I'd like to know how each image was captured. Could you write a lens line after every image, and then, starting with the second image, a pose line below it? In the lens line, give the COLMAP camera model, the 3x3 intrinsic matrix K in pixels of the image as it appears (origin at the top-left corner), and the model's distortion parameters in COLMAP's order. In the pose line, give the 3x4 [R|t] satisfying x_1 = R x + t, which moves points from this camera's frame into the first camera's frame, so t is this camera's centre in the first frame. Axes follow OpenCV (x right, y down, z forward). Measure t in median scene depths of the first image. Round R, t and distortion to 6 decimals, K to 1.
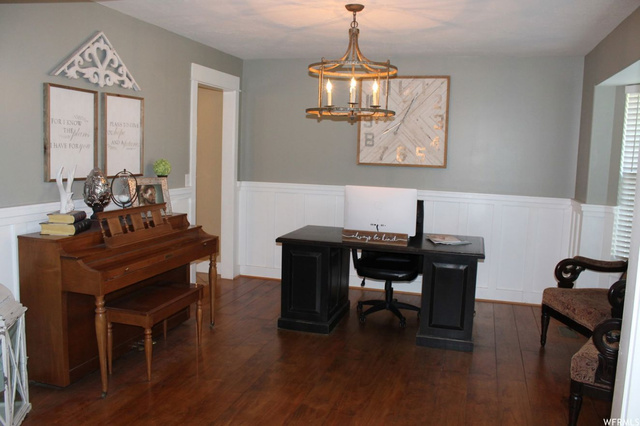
lens RADIAL K [[539.4, 0, 320.0], [0, 539.4, 213.0], [0, 0, 1]] dist [-0.168747, 0.150192]
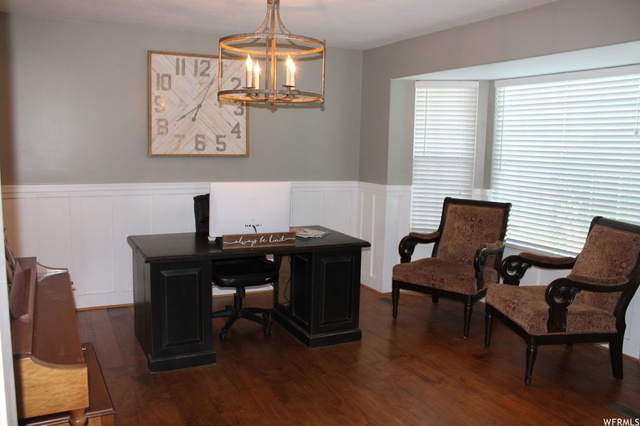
lens RADIAL K [[539.4, 0, 320.0], [0, 539.4, 213.0], [0, 0, 1]] dist [-0.168747, 0.150192]
pose [[0.717006, -0.100927, 0.689722, -0.404197], [0.078343, 0.994861, 0.064136, -0.044494], [-0.692651, 0.008049, 0.721228, 0.283354]]
